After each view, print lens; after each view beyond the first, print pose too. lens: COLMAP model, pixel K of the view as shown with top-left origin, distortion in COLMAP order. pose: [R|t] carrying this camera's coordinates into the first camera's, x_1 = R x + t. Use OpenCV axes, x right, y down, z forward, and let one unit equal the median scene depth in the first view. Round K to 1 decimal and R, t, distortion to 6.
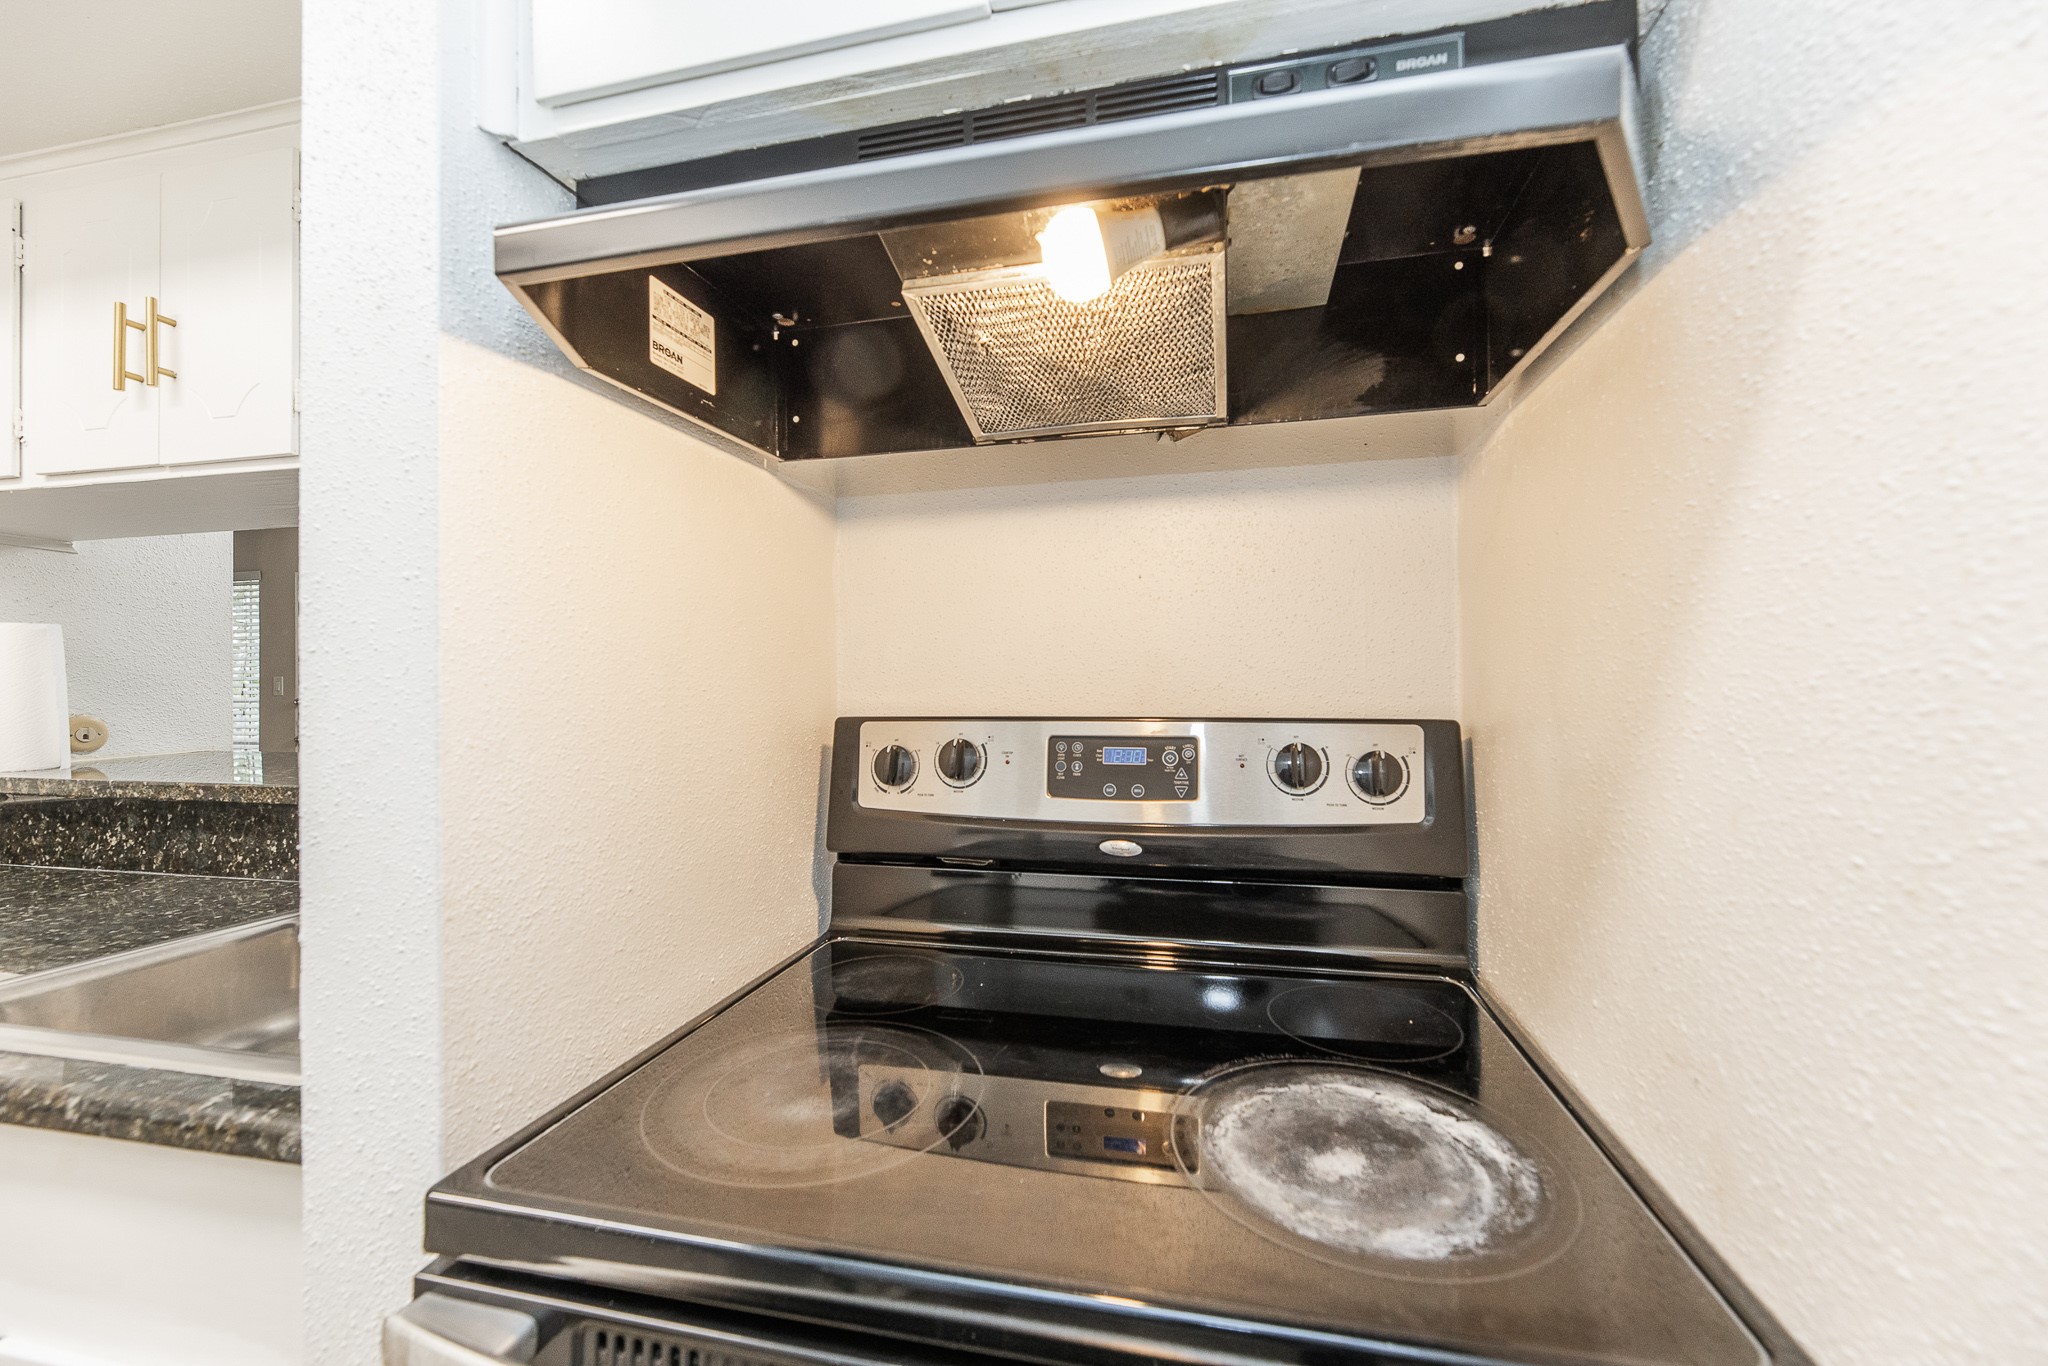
lens RADIAL K [[821.3, 0, 1036.8], [0, 821.3, 681.2], [0, 0, 1]] dist [-0.002751, 0.000231]
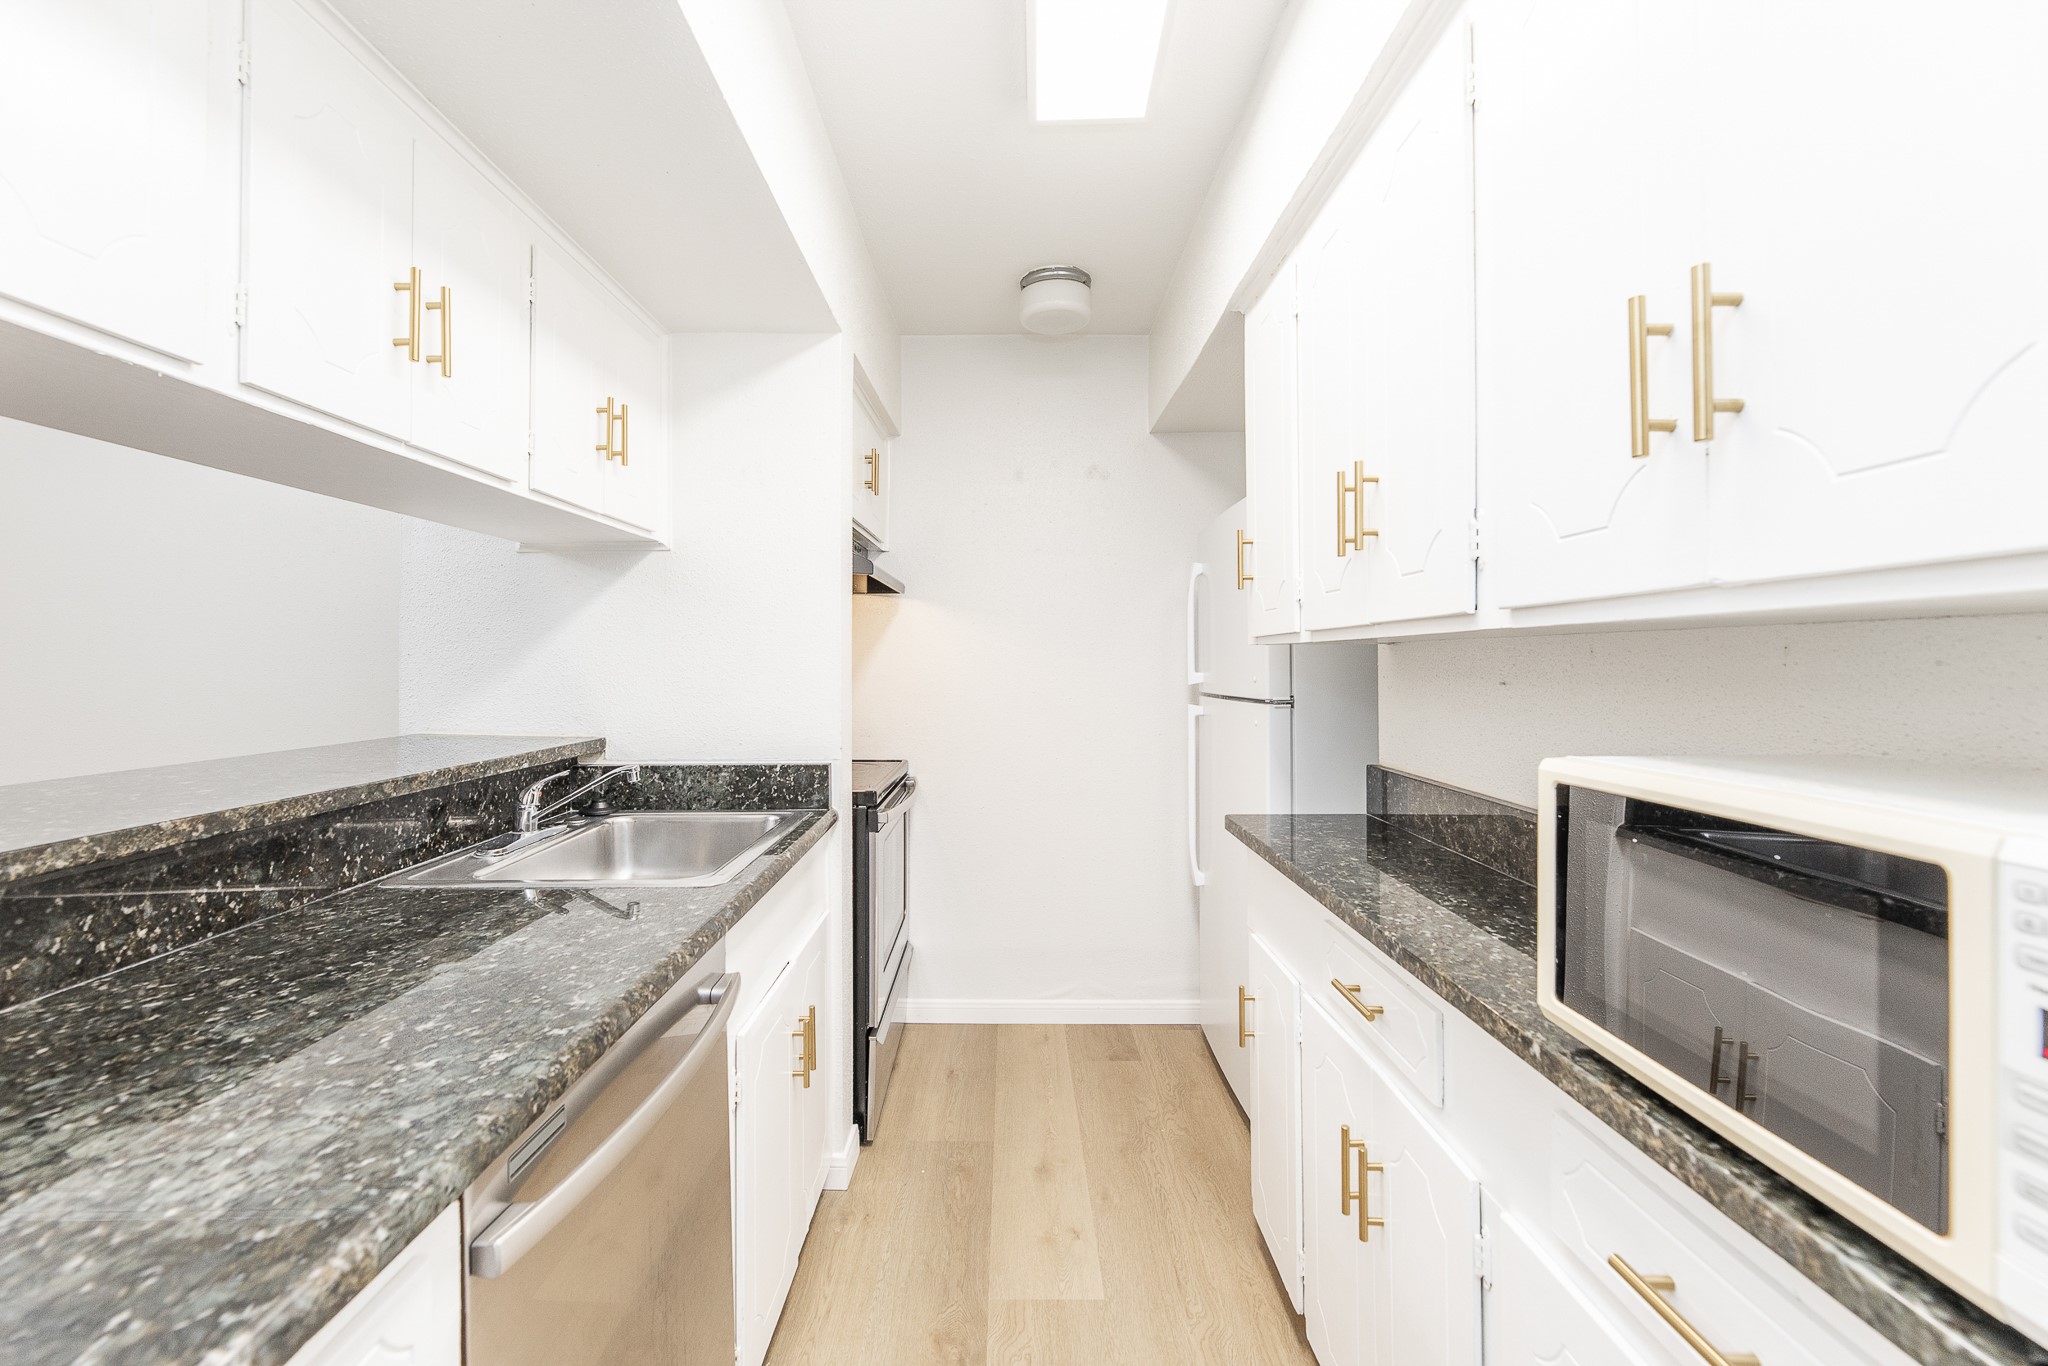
lens RADIAL K [[821.3, 0, 1036.8], [0, 821.3, 681.2], [0, 0, 1]] dist [-0.002751, 0.000231]
pose [[-0.248103, -0.011748, 0.968662, -1.859377], [-0.001077, 0.999929, 0.011852, -0.001778], [-0.968733, 0.001897, -0.248098, 0.459983]]
